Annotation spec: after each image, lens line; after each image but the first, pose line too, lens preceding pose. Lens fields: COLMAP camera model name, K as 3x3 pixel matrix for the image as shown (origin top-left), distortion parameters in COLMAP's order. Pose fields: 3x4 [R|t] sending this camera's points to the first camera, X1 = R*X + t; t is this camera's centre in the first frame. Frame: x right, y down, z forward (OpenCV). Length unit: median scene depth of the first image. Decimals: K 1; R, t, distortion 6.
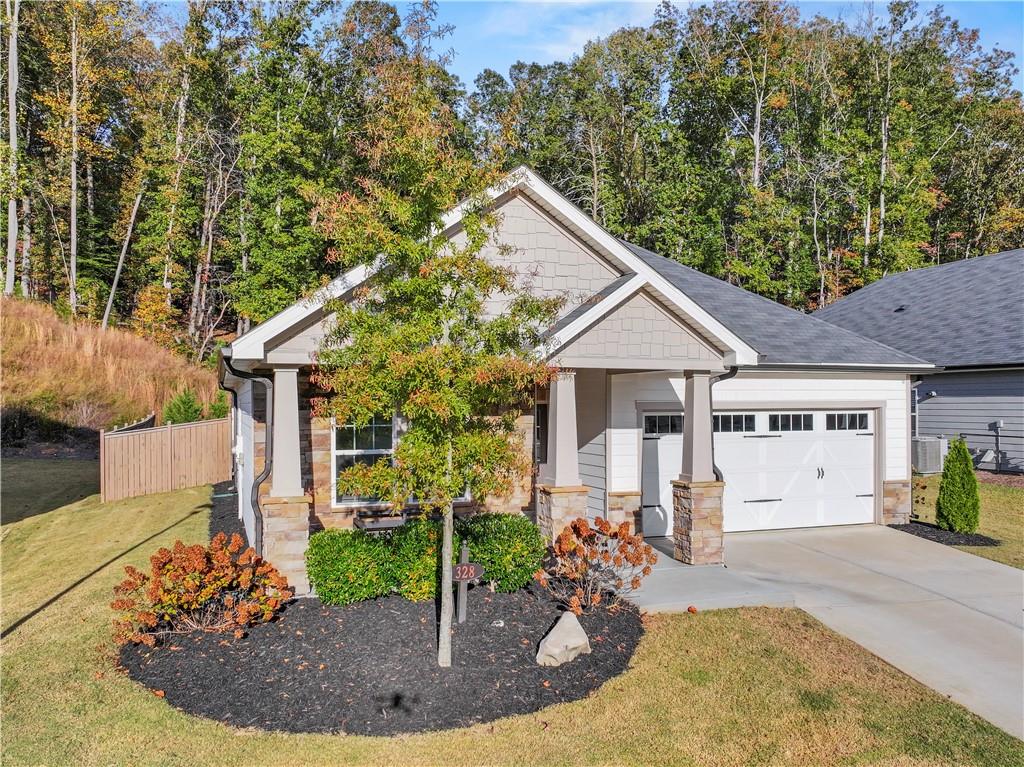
lens RADIAL K [[837.6, 0, 510.0], [0, 837.6, 407.1], [0, 0, 1]] dist [0.004412, 0.000684]
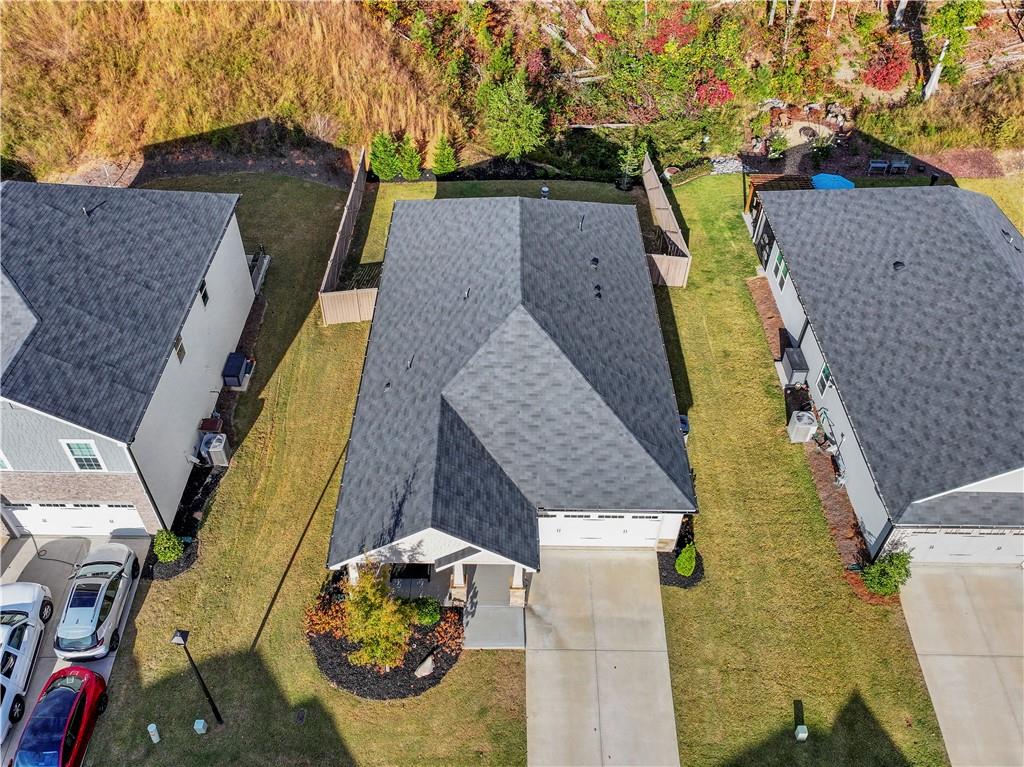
lens RADIAL K [[814.2, 0, 512.0], [0, 814.2, 383.5], [0, 0, 1]] dist [0.002588, 0.002172]
pose [[0.945278, 0.245316, -0.215103, 0.460811], [-0.029440, 0.720730, 0.692591, -1.587874], [0.324935, -0.648358, 0.688512, -0.224478]]
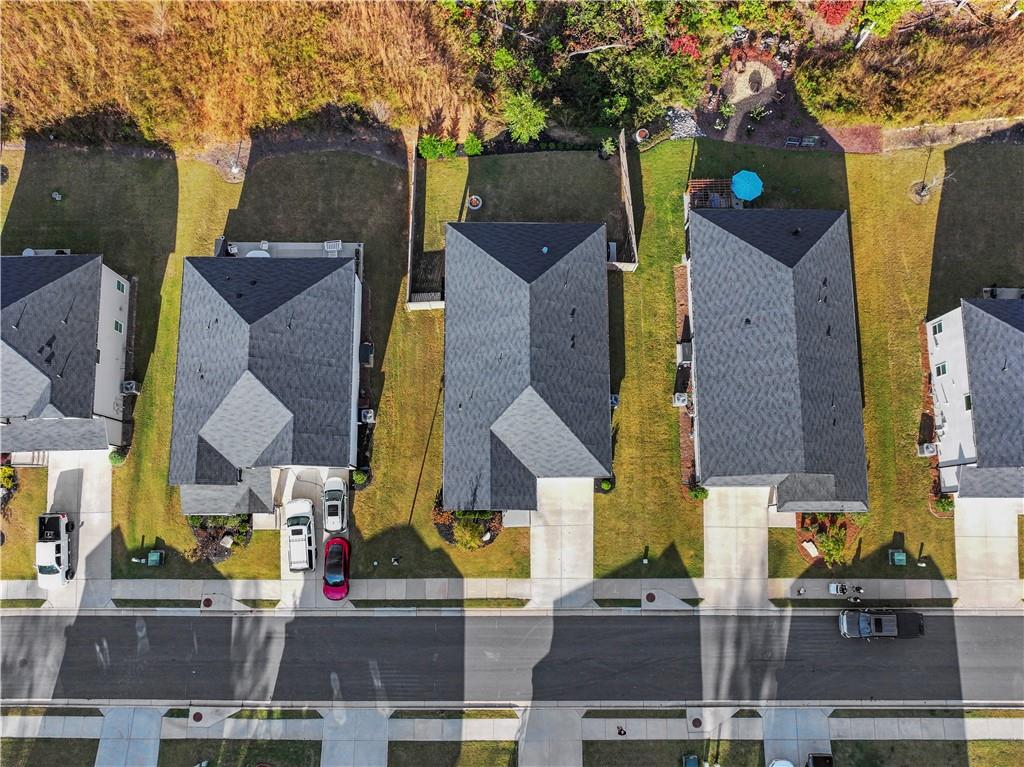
lens RADIAL K [[814.2, 0, 512.0], [0, 814.2, 383.5], [0, 0, 1]] dist [0.002588, 0.002172]
pose [[0.945893, 0.323011, -0.030822, 0.034672], [-0.029867, 0.181259, 0.982982, -4.160347], [0.323101, -0.928875, 0.181099, 0.576845]]
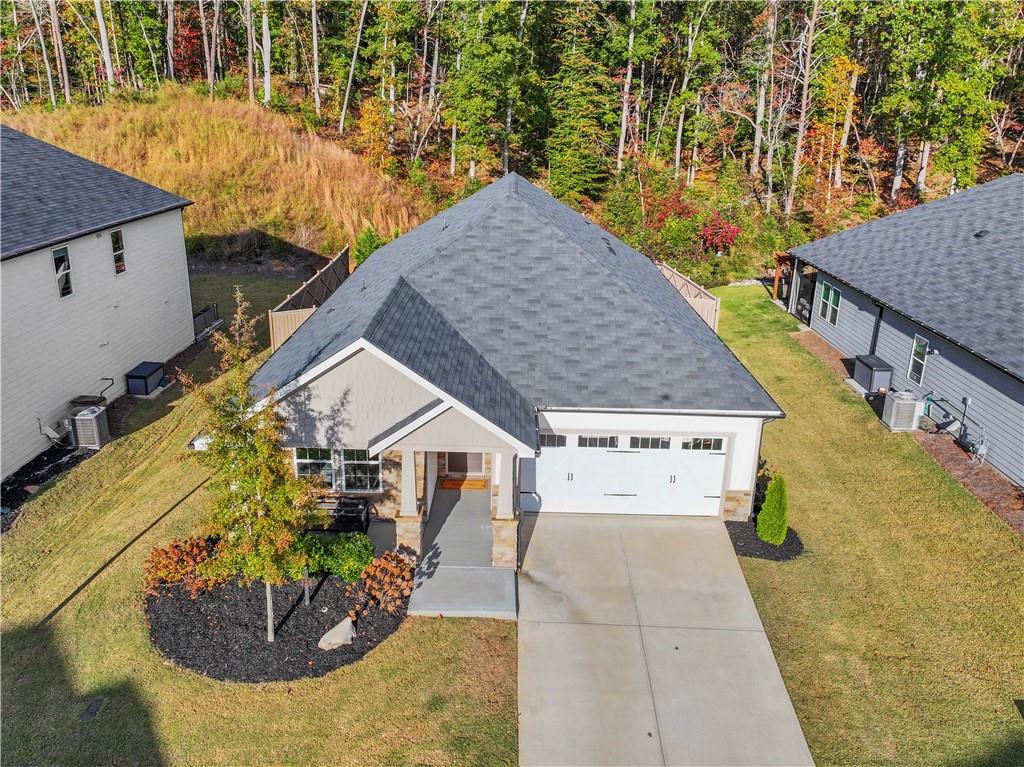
lens RADIAL K [[814.2, 0, 512.0], [0, 814.2, 383.5], [0, 0, 1]] dist [0.002588, 0.002172]
pose [[0.943215, 0.131928, -0.304861, 0.517628], [-0.028443, 0.946456, 0.321579, -0.483948], [0.330962, -0.294647, 0.896464, -0.196427]]
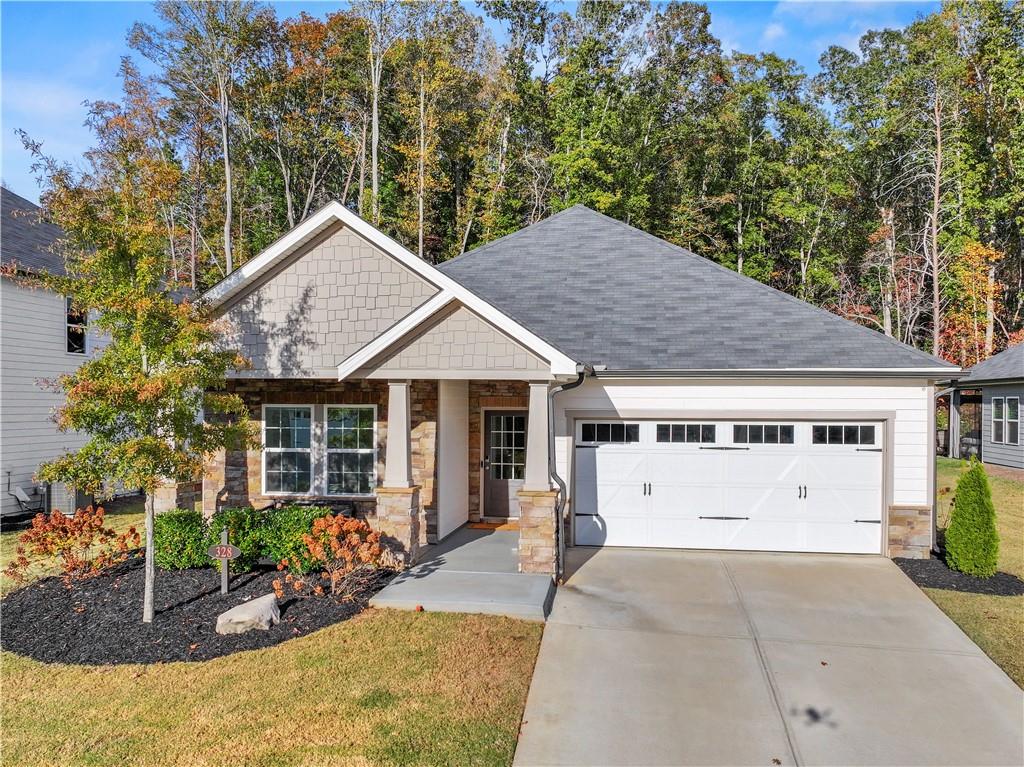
lens RADIAL K [[830.6, 0, 508.3], [0, 830.6, 414.4], [0, 0, 1]] dist [0.001829, 0.001595]
pose [[0.884341, 0.013807, -0.466637, 0.518458], [-0.009421, 0.999887, 0.011731, -0.010883], [0.466746, -0.005978, 0.884371, 0.081793]]
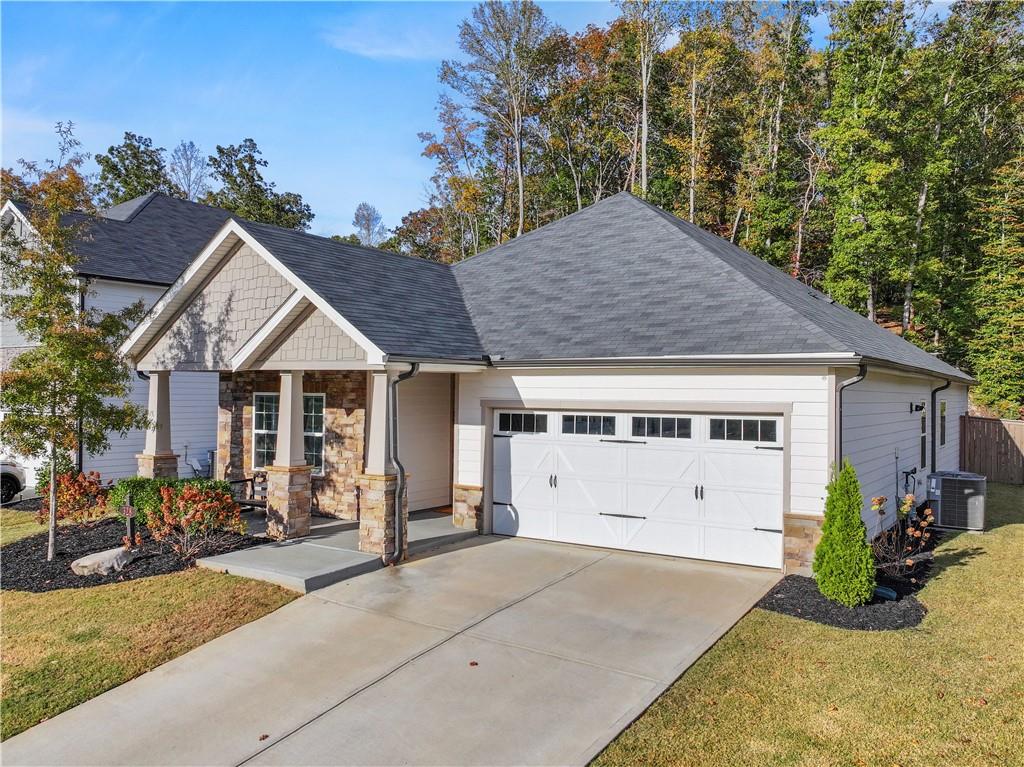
lens RADIAL K [[825.7, 0, 512.0], [0, 825.7, 383.5], [0, 0, 1]] dist [0.005457, 0.001492]
pose [[0.608727, 0.000827, -0.793379, 0.912308], [-0.016162, 0.999805, -0.011359, -0.013651], [0.793215, 0.019737, 0.608622, 0.388416]]
